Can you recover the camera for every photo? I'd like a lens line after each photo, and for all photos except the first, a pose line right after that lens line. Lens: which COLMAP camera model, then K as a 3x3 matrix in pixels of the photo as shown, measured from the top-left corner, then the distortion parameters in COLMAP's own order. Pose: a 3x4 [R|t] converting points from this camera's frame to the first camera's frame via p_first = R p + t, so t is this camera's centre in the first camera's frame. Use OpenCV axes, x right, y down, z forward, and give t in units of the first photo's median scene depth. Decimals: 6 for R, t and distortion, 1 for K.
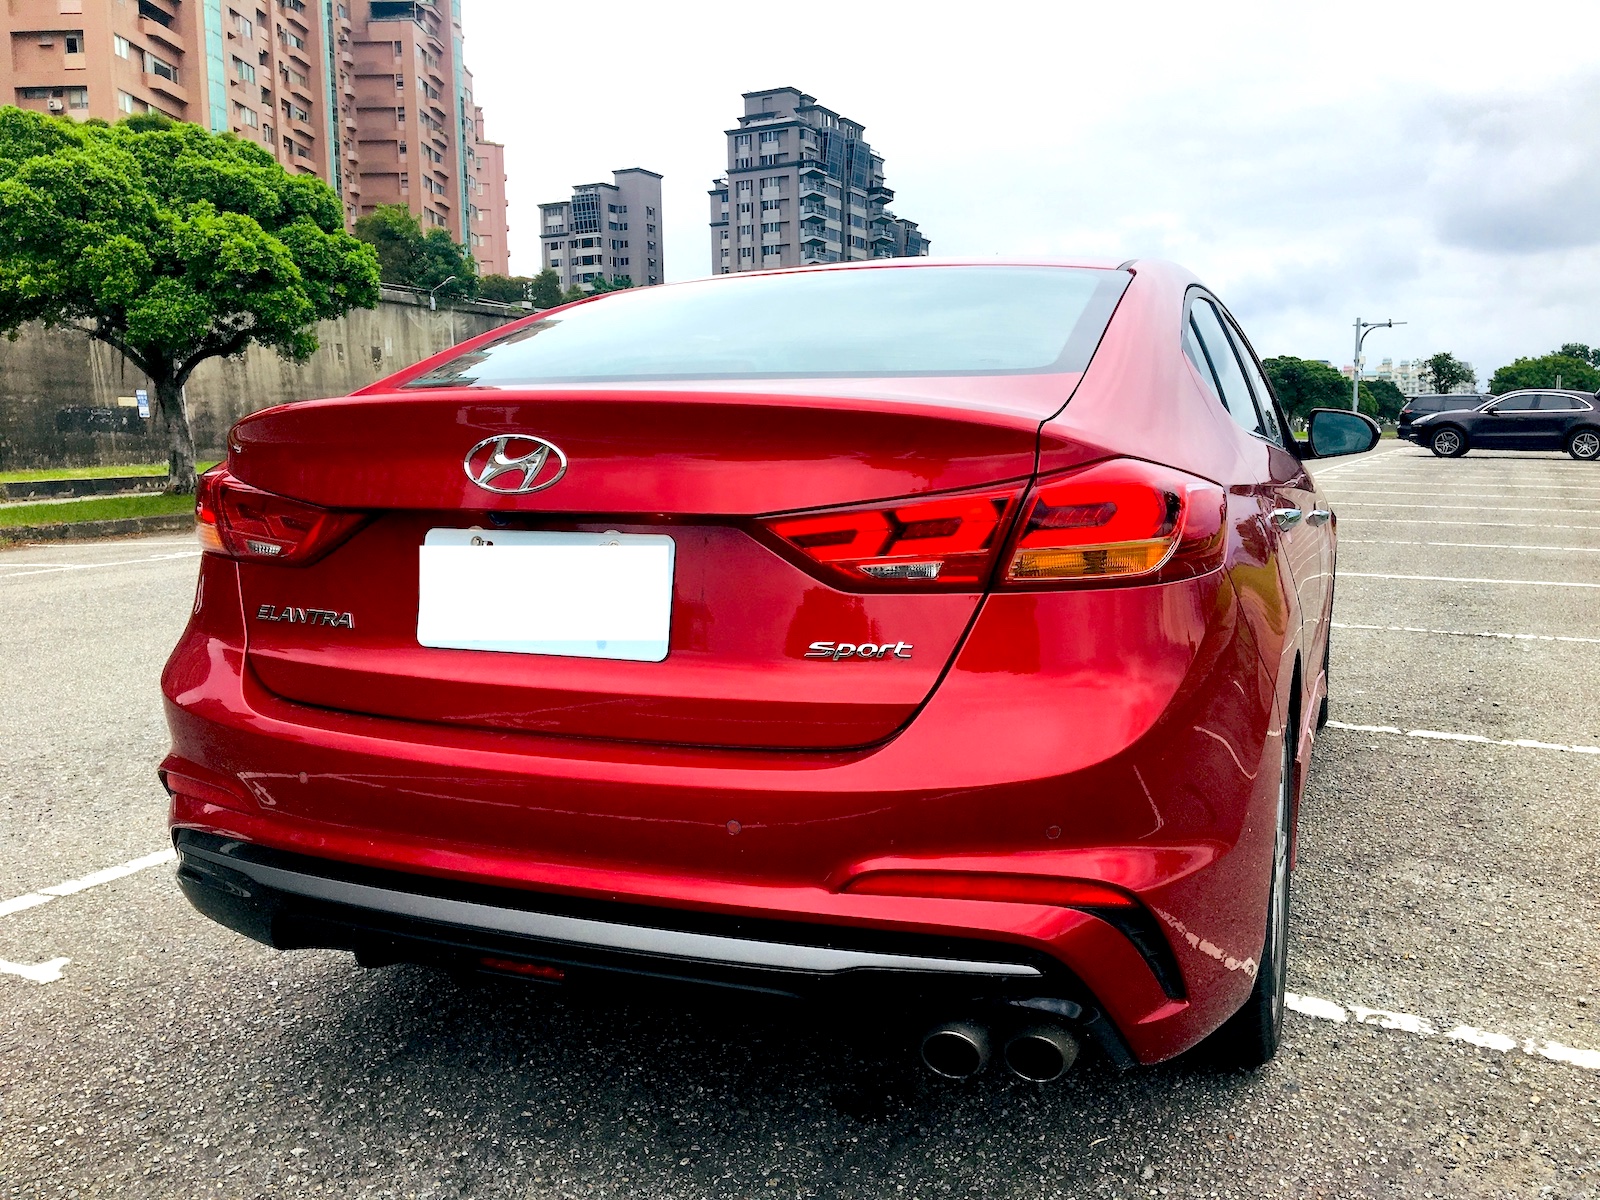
lens RADIAL K [[1346.7, 0, 800.7], [0, 1346.7, 594.4], [0, 0, 1]] dist [0.049042, -0.051976]
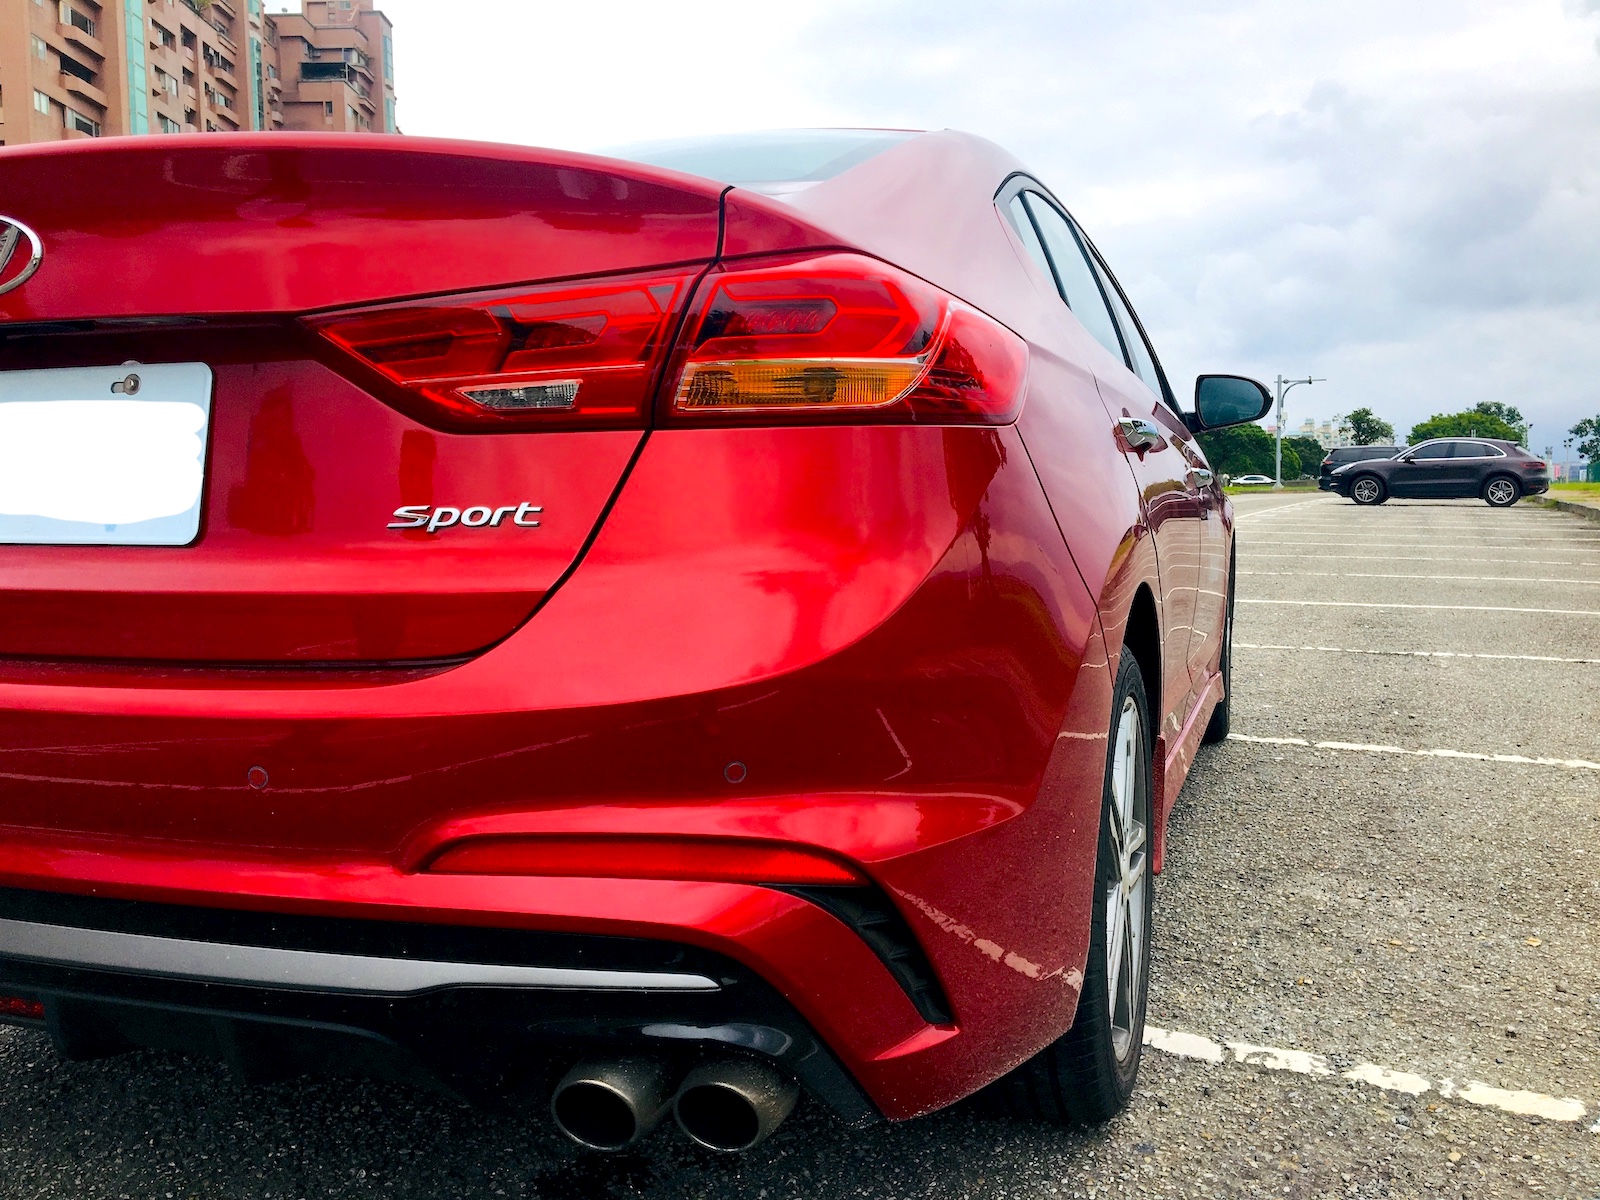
lens RADIAL K [[1346.7, 0, 802.6], [0, 1346.7, 597.8], [0, 0, 1]] dist [0.049042, -0.051976]
pose [[0.998914, -0.005944, 0.046210, 0.124300], [0.007900, 0.999075, -0.042267, 0.076850], [-0.045916, 0.042586, 0.998037, 0.212989]]
